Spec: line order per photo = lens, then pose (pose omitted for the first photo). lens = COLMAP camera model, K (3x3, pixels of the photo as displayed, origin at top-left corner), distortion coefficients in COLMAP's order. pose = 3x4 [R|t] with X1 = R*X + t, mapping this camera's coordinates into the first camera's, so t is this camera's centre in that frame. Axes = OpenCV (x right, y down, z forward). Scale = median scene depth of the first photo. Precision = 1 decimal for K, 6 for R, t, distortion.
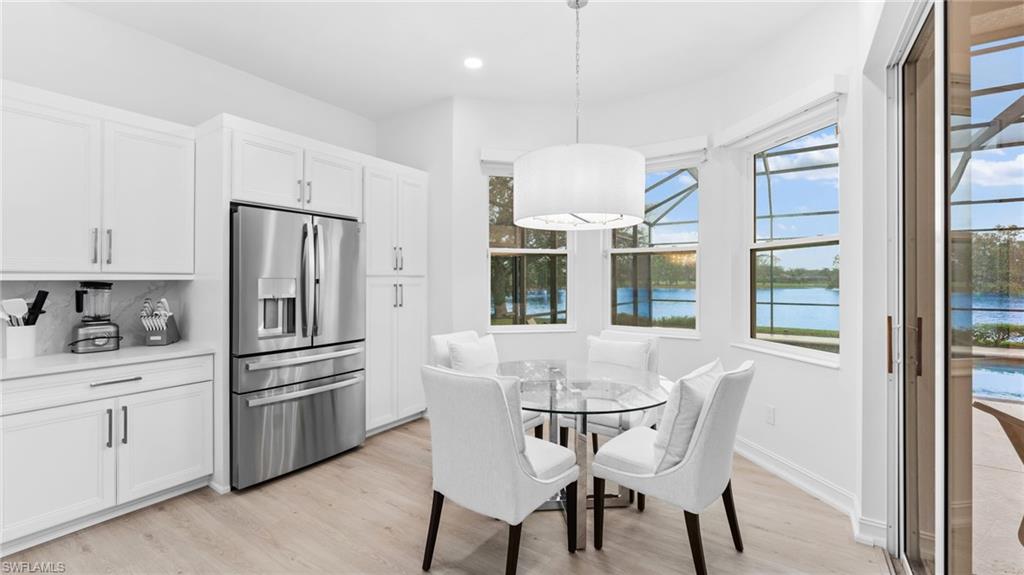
lens RADIAL K [[415.9, 0, 512.5], [0, 415.9, 277.9], [0, 0, 1]] dist [-0.004795, -0.000262]
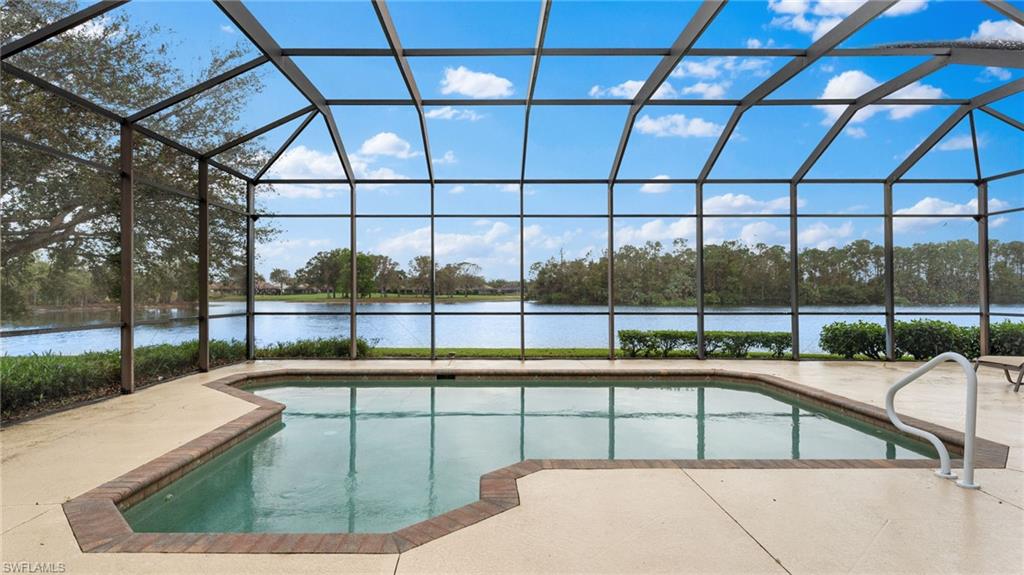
lens RADIAL K [[542.4, 0, 490.6], [0, 542.4, 289.3], [0, 0, 1]] dist [0.000667, -0.000087]
pose [[0.833541, 0.000479, 0.552458, 1.004871], [0.000530, 0.999998, -0.001665, 0.110639], [-0.552458, 0.001681, 0.833539, 1.019986]]
